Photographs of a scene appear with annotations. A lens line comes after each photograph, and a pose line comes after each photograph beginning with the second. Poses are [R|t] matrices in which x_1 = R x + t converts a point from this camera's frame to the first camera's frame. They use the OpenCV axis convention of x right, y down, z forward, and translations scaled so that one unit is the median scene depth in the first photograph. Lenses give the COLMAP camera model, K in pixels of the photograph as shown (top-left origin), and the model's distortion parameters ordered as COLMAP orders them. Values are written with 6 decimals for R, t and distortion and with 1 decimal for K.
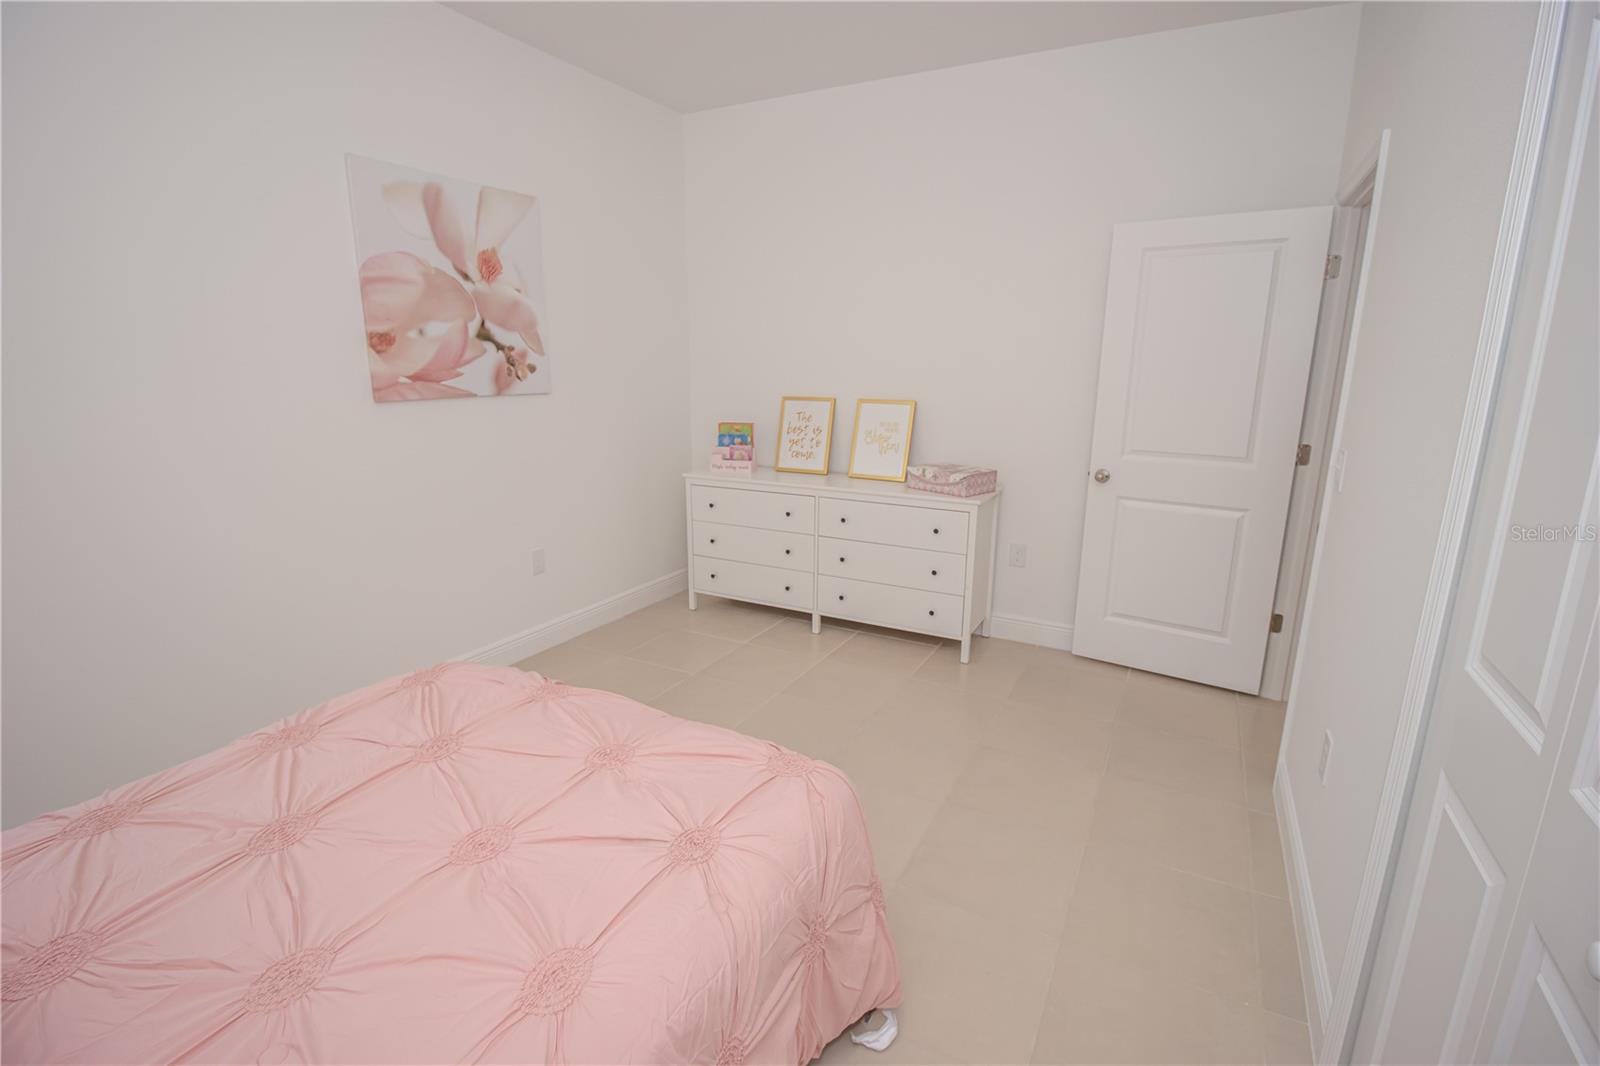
lens RADIAL K [[748.2, 0, 798.7], [0, 748.2, 529.9], [0, 0, 1]] dist [-0.000648, -0.013235]
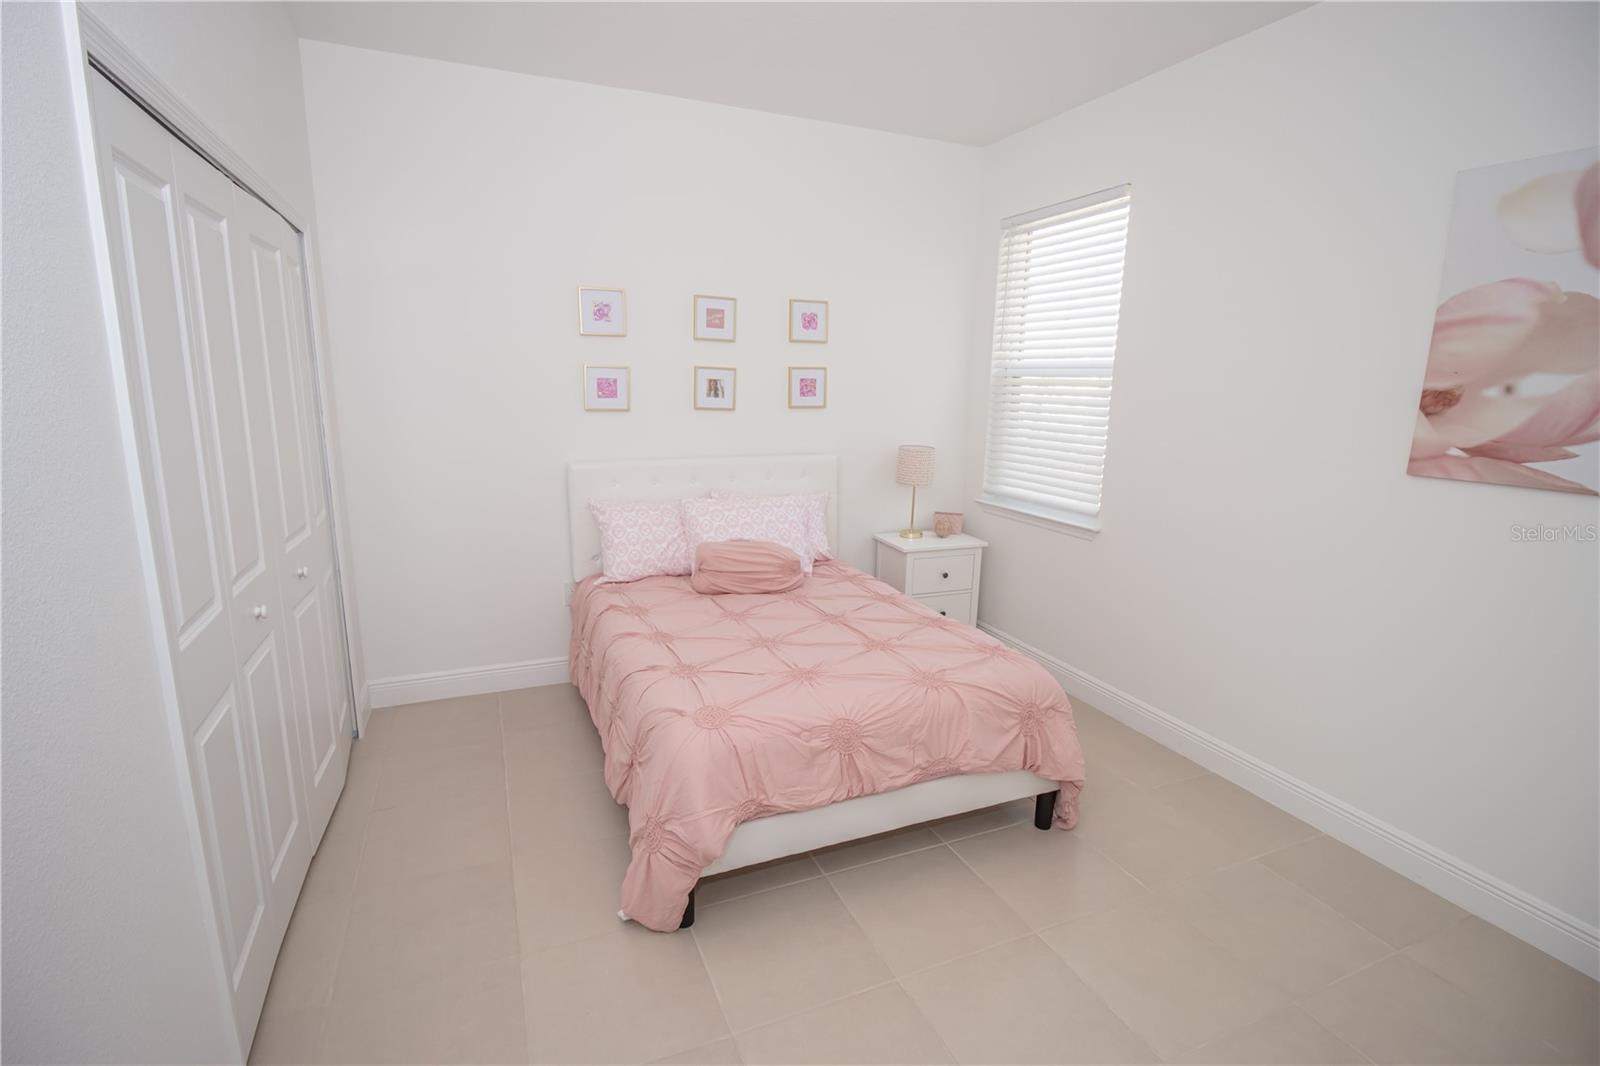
lens RADIAL K [[748.2, 0, 793.1], [0, 748.2, 538.9], [0, 0, 1]] dist [-0.000648, -0.013235]
pose [[-0.623988, 0.133496, -0.769947, 0.467826], [-0.207395, 0.921673, 0.327882, -0.227148], [0.753410, 0.364278, -0.547426, 0.939075]]
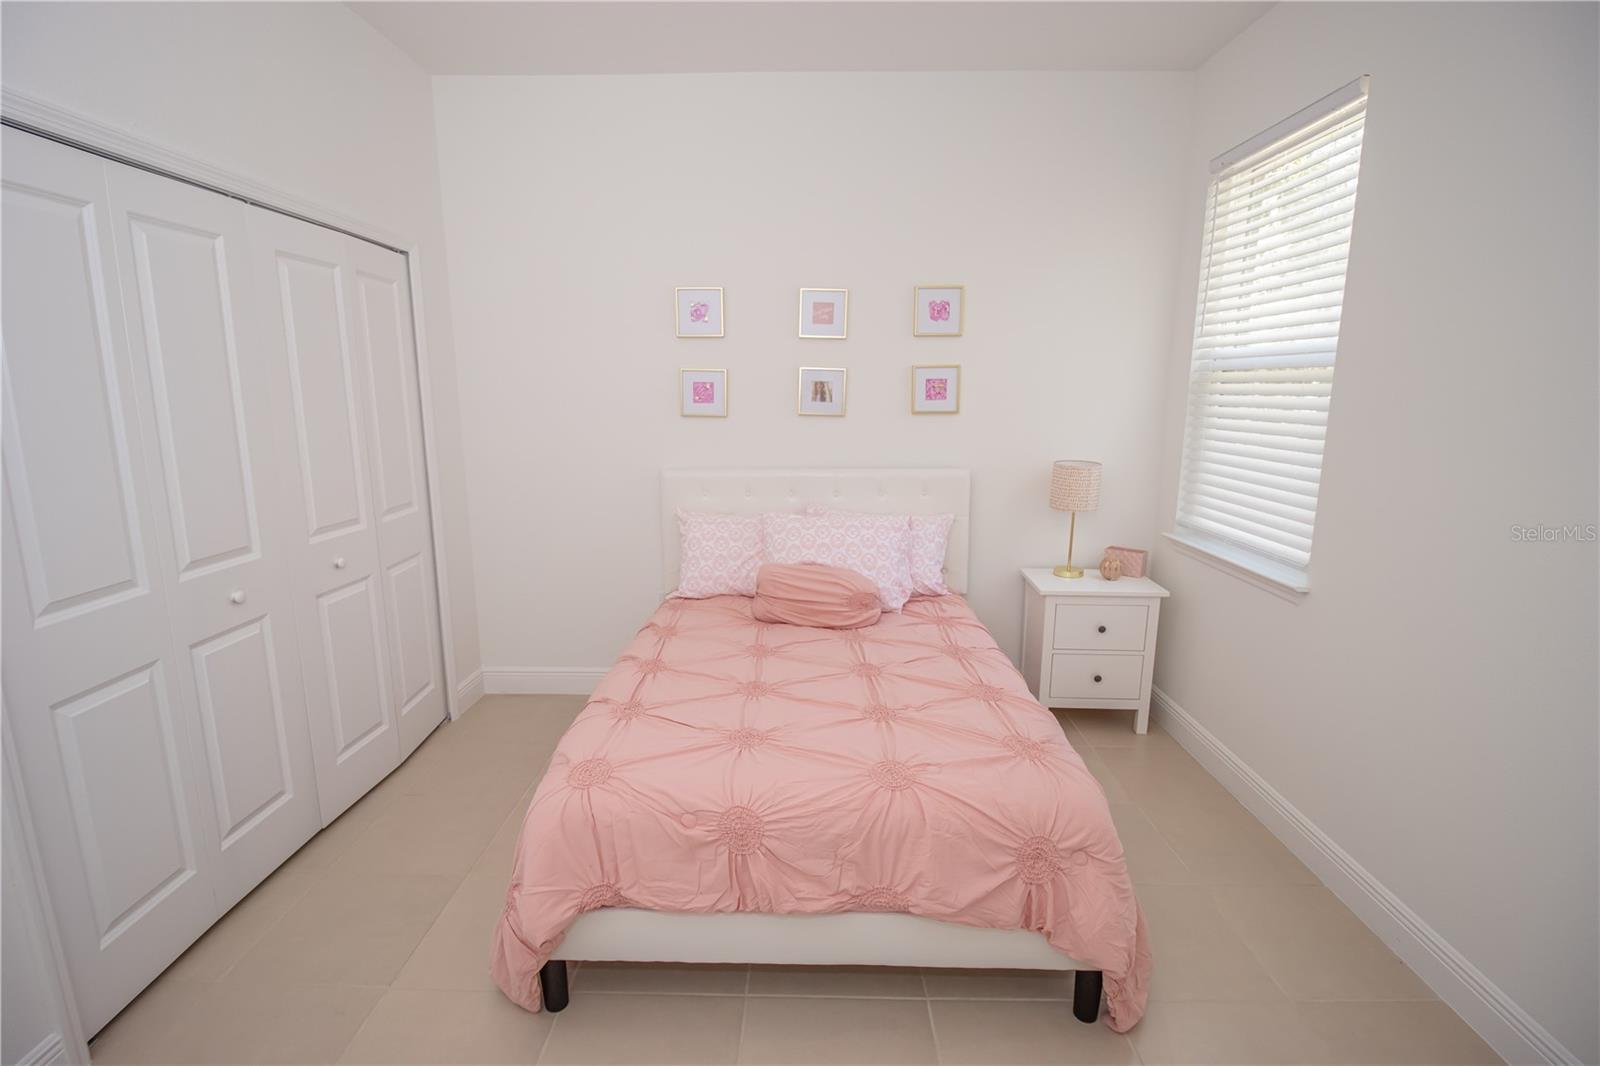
lens RADIAL K [[748.2, 0, 792.5], [0, 748.2, 535.5], [0, 0, 1]] dist [-0.000648, -0.013235]
pose [[-0.889515, 0.067792, -0.451849, 0.105944], [-0.122846, 0.917033, 0.379420, -0.243554], [0.440082, 0.393007, -0.807387, 1.032623]]
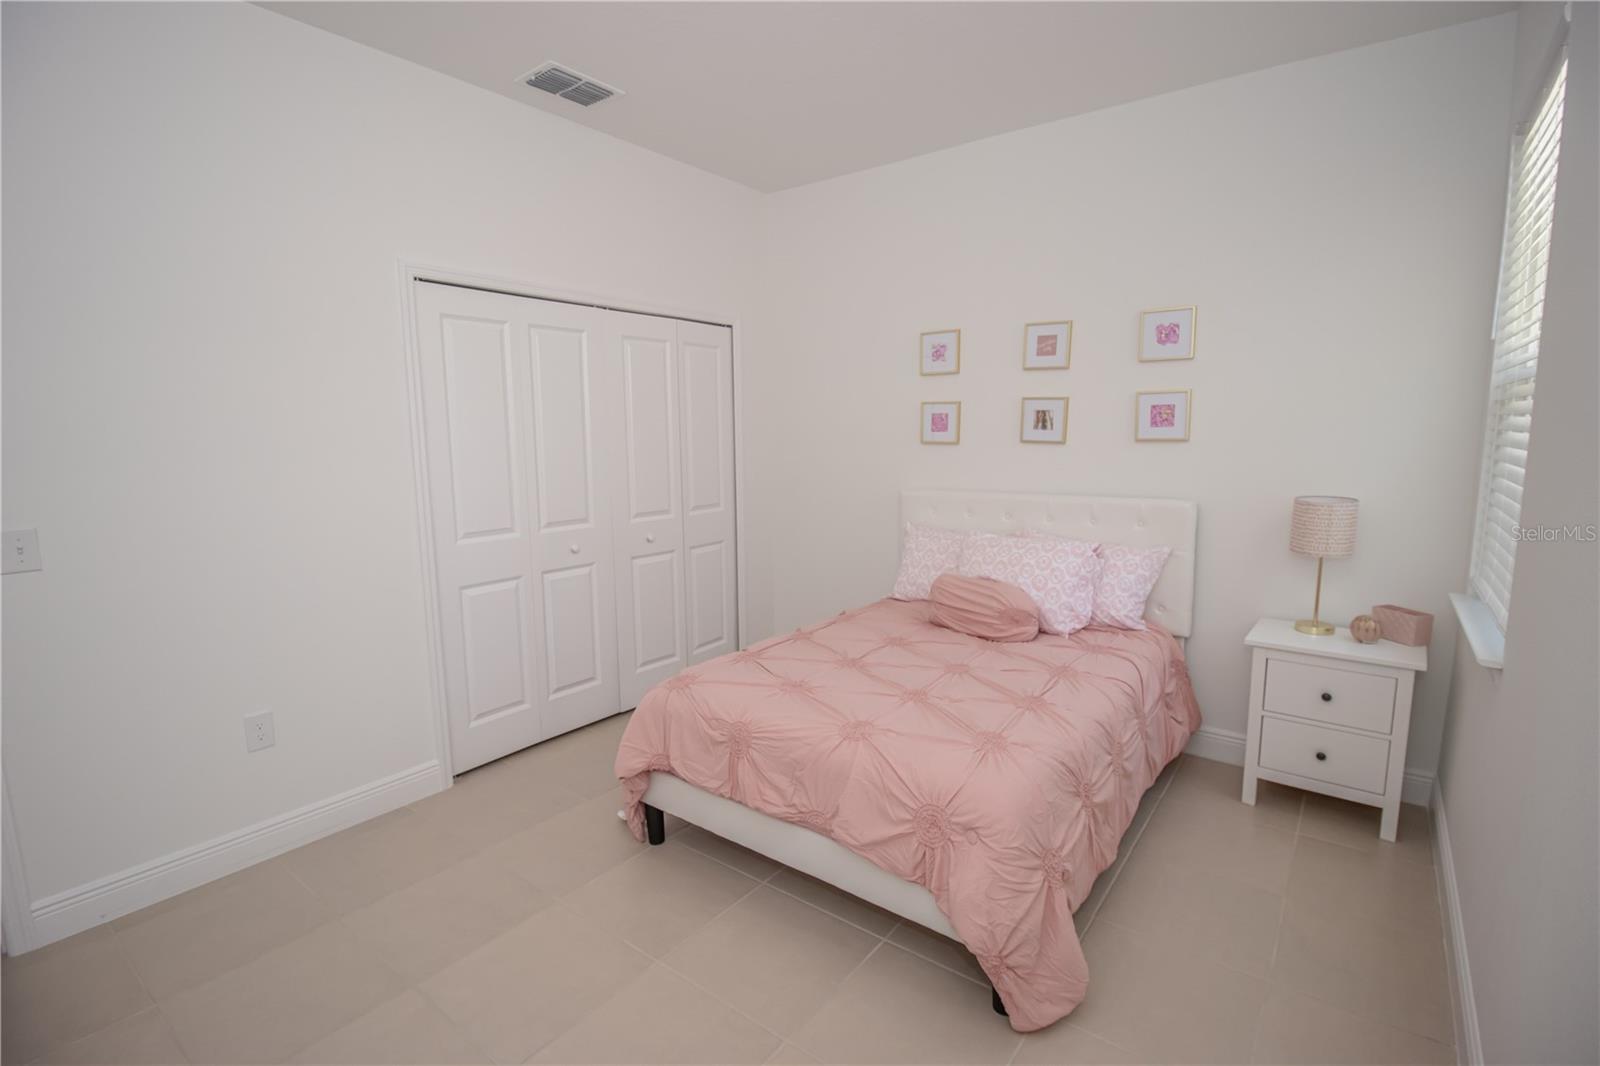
lens RADIAL K [[748.2, 0, 793.1], [0, 748.2, 534.9], [0, 0, 1]] dist [-0.000648, -0.013235]
pose [[-0.986680, -0.031314, 0.159631, -0.264932], [0.029511, 0.930559, 0.364952, -0.291997], [-0.159974, 0.364802, -0.917239, 1.261135]]
